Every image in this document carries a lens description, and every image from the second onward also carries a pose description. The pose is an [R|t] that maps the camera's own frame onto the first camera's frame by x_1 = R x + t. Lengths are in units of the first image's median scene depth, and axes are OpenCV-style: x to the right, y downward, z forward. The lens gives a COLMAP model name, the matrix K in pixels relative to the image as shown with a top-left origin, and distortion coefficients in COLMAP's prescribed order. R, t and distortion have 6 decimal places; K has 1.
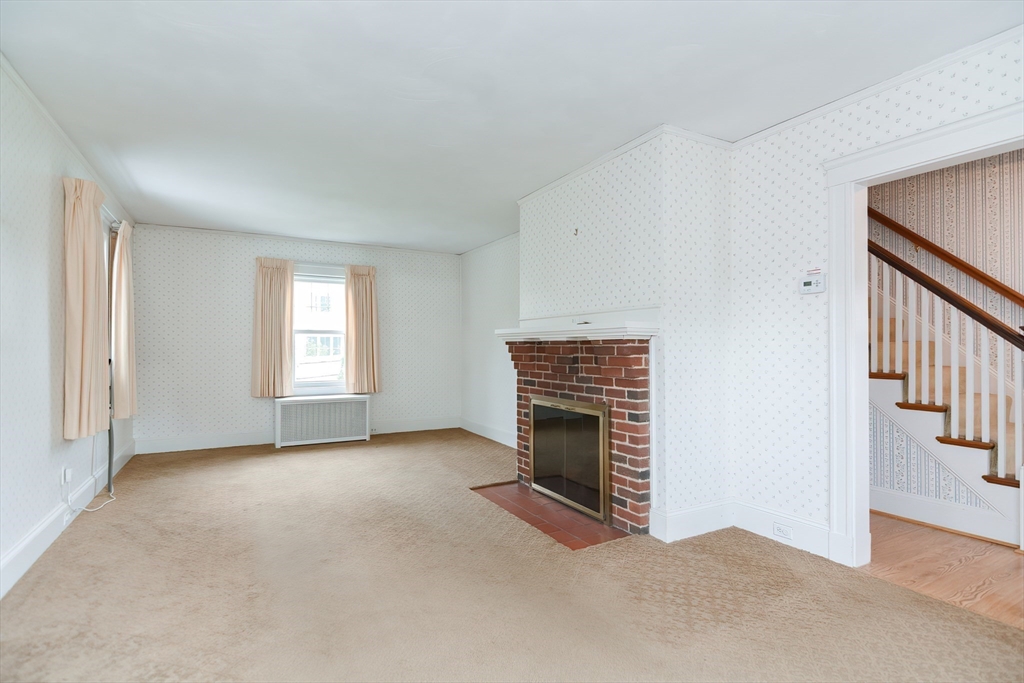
lens RADIAL K [[499.0, 0, 507.4], [0, 499.0, 336.3], [0, 0, 1]] dist [0.009876, -0.010564]
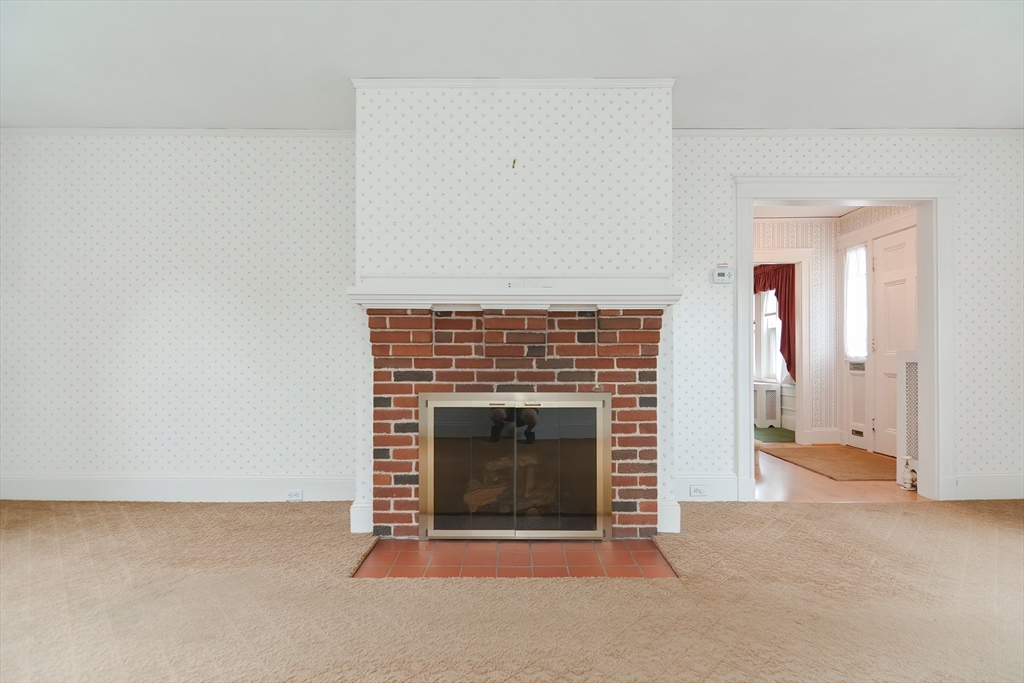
lens RADIAL K [[499.0, 0, 515.8], [0, 499.0, 351.1], [0, 0, 1]] dist [0.009876, -0.010564]
pose [[0.477783, 0.010724, 0.878413, -0.530139], [-0.021943, 0.999759, -0.000270, 0.069128], [-0.878204, -0.019146, 0.477903, 0.685048]]
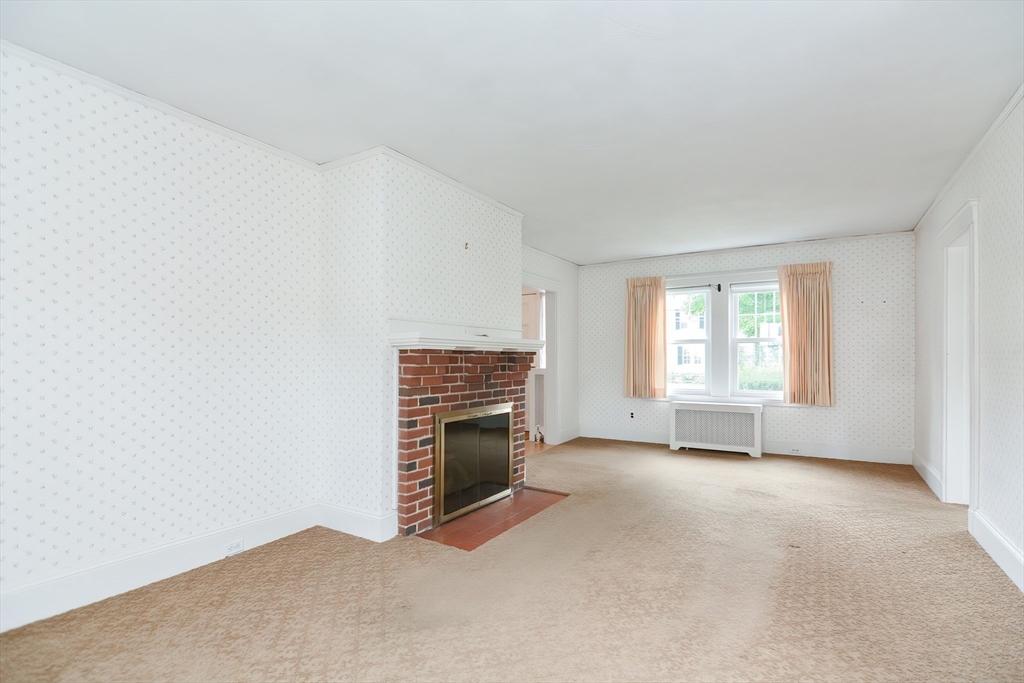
lens RADIAL K [[499.0, 0, 516.0], [0, 499.0, 343.7], [0, 0, 1]] dist [0.009876, -0.010564]
pose [[-0.507697, 0.022571, 0.861240, -0.852850], [-0.023413, 0.998926, -0.039982, 0.035107], [-0.861218, -0.040463, -0.506623, 1.518978]]
